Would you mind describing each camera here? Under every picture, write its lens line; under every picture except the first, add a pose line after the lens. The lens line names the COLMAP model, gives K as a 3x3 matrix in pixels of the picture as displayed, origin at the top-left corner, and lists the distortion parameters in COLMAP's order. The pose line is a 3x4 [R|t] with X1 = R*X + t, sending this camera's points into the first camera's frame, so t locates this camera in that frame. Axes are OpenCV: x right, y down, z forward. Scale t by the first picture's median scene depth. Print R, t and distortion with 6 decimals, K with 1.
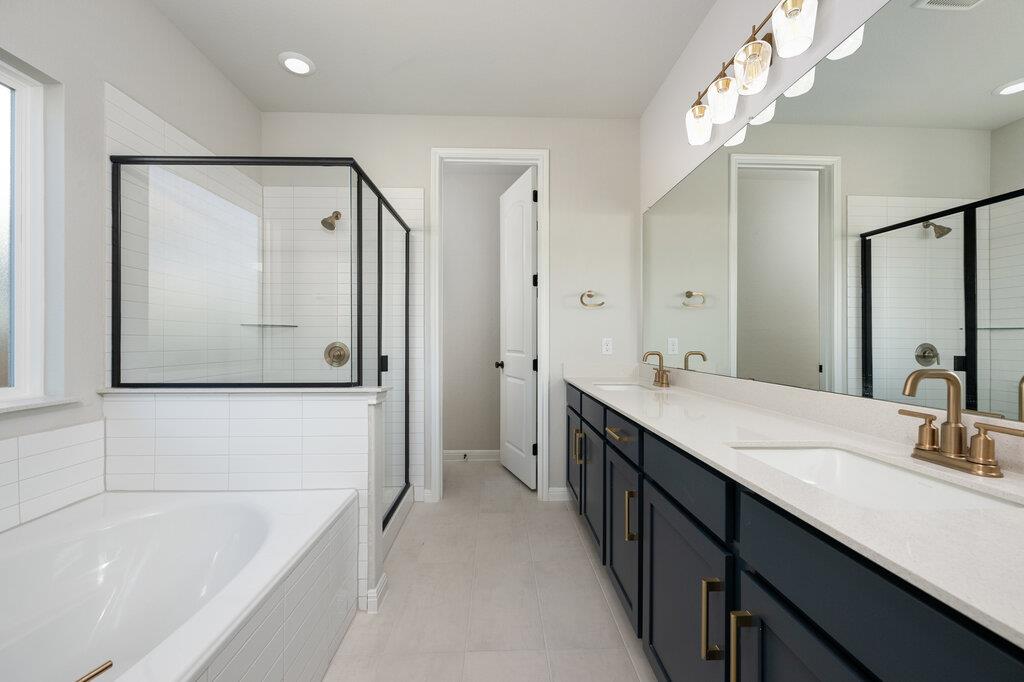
lens RADIAL K [[407.9, 0, 510.4], [0, 407.9, 342.3], [0, 0, 1]] dist [0.000462, 0.000018]
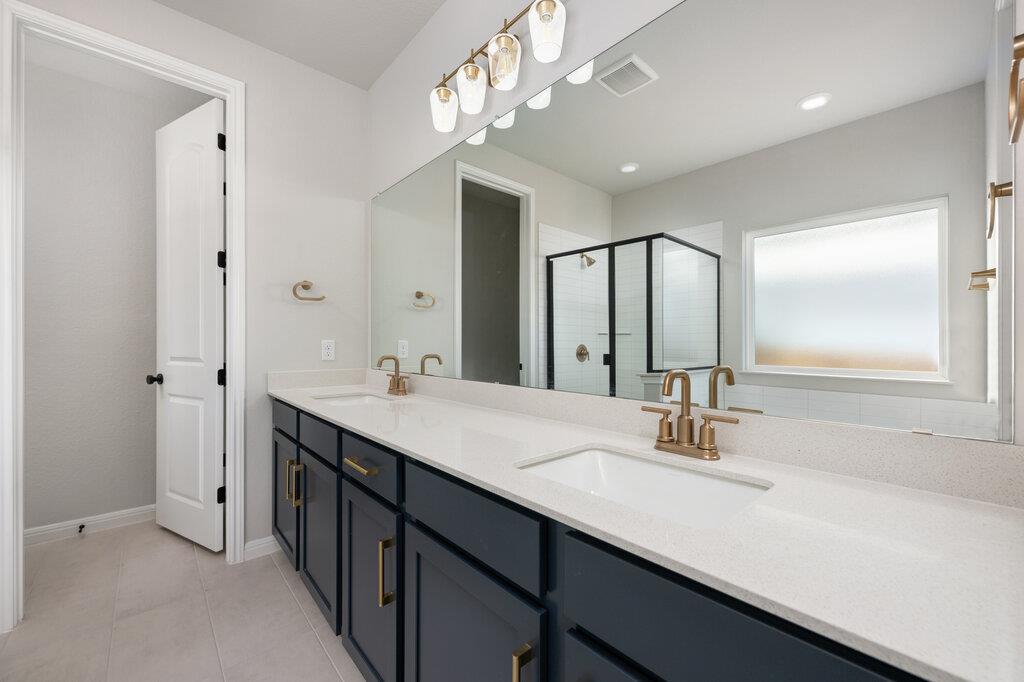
lens RADIAL K [[407.9, 0, 510.4], [0, 407.9, 342.3], [0, 0, 1]] dist [0.000462, 0.000018]
pose [[0.768685, -0.000311, 0.639627, -0.010310], [0.003365, 0.999988, -0.003557, -0.002452], [-0.639618, 0.004887, 0.768677, 0.162059]]
